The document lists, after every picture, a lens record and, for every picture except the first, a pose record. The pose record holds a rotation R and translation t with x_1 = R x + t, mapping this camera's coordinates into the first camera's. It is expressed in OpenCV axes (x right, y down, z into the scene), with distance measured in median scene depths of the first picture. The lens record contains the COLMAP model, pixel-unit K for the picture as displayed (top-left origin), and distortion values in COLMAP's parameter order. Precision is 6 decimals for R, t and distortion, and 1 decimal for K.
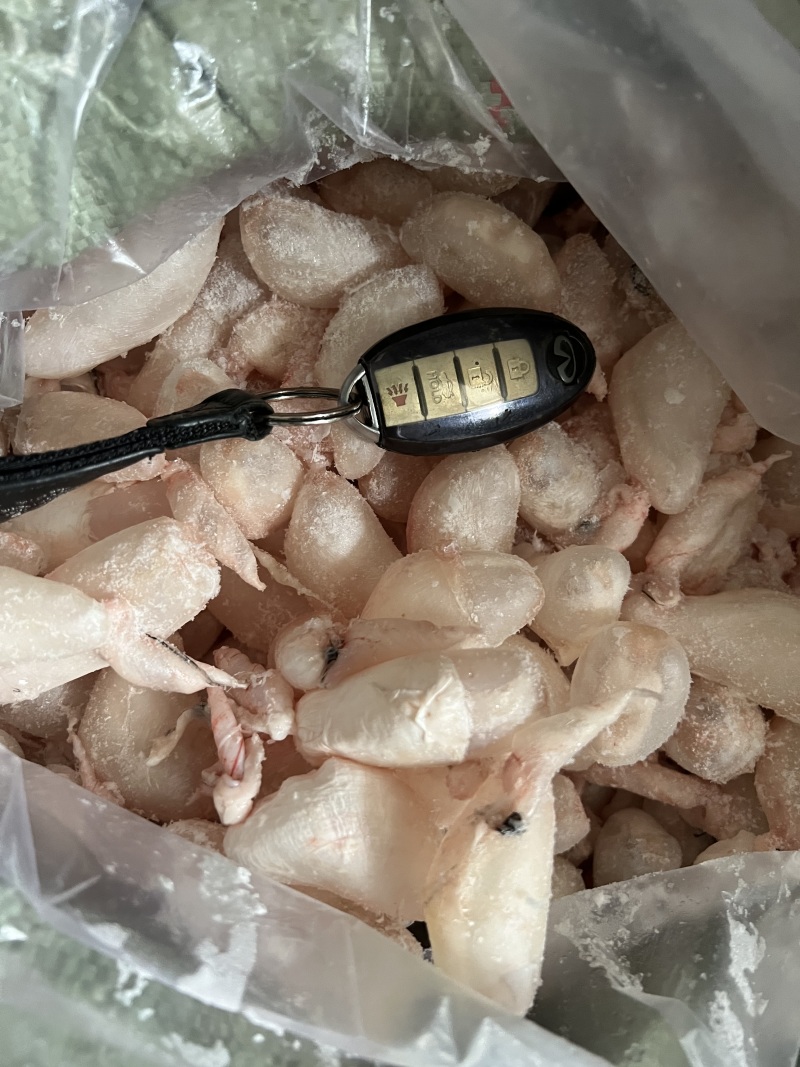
lens RADIAL K [[813.5, 0, 400.0], [0, 813.5, 533.5], [0, 0, 1]] dist [-0.005705, -0.213918]
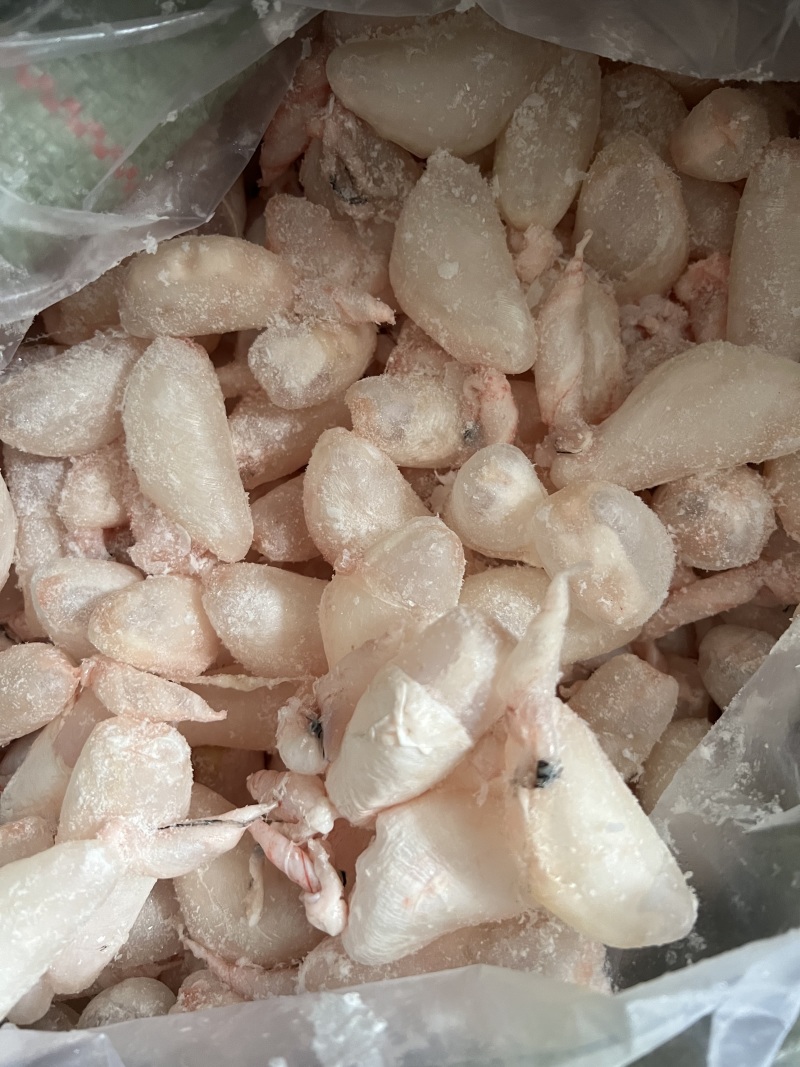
lens RADIAL K [[817.6, 0, 400.0], [0, 817.6, 533.5], [0, 0, 1]] dist [-0.068499, 0.004398]
pose [[0.768587, -0.634916, -0.078452, 0.192387], [0.636746, 0.771070, -0.002165, 0.033488], [0.061867, -0.048290, 0.996916, 0.057817]]
